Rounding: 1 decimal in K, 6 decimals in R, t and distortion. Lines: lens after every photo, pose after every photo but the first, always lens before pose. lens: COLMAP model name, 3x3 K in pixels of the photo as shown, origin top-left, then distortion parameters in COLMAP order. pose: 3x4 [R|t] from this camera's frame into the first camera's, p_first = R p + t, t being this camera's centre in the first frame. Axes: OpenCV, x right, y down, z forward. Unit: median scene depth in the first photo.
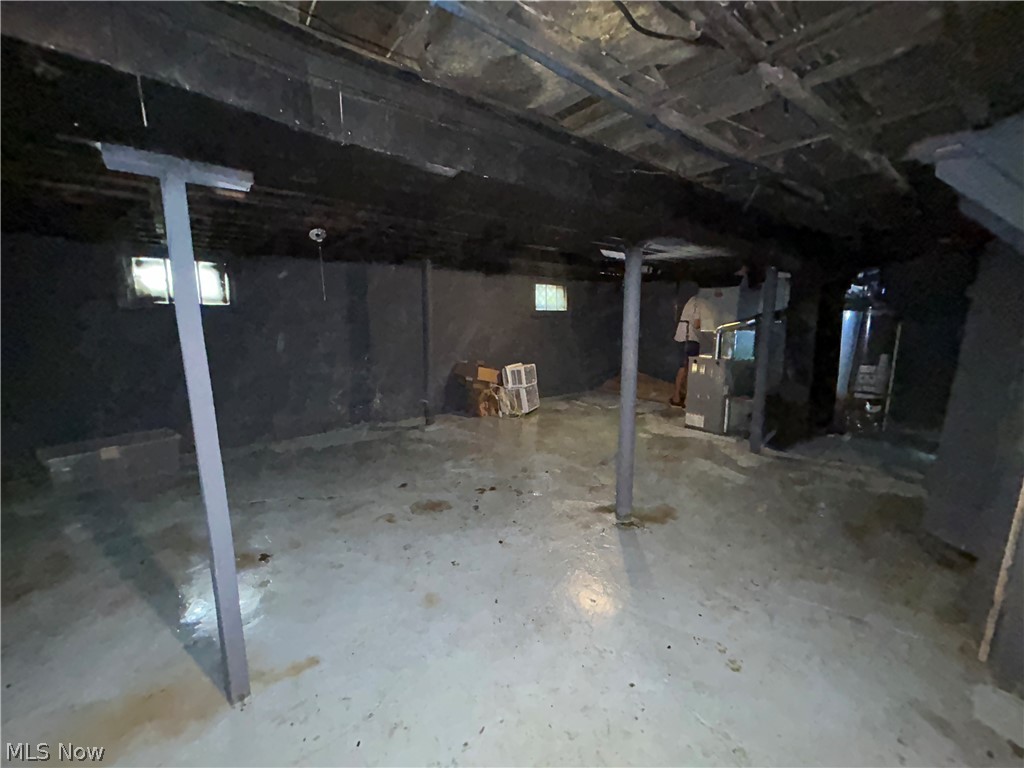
lens RADIAL K [[417.3, 0, 513.8], [0, 417.3, 384.0], [0, 0, 1]] dist [0.000252, 0.000151]
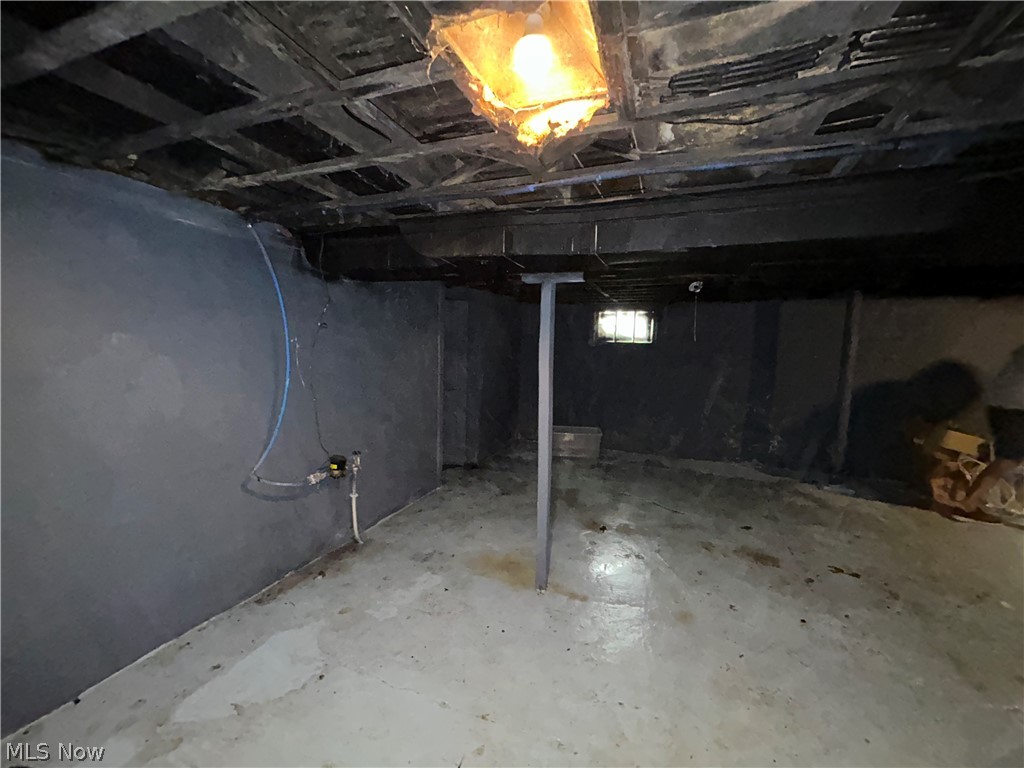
lens RADIAL K [[417.3, 0, 512.6], [0, 417.3, 384.0], [0, 0, 1]] dist [0.000252, 0.000151]
pose [[0.505050, 0.091271, -0.858250, 0.244055], [-0.157042, 0.987511, 0.012604, -0.014850], [0.848682, 0.128416, 0.513077, -0.010781]]
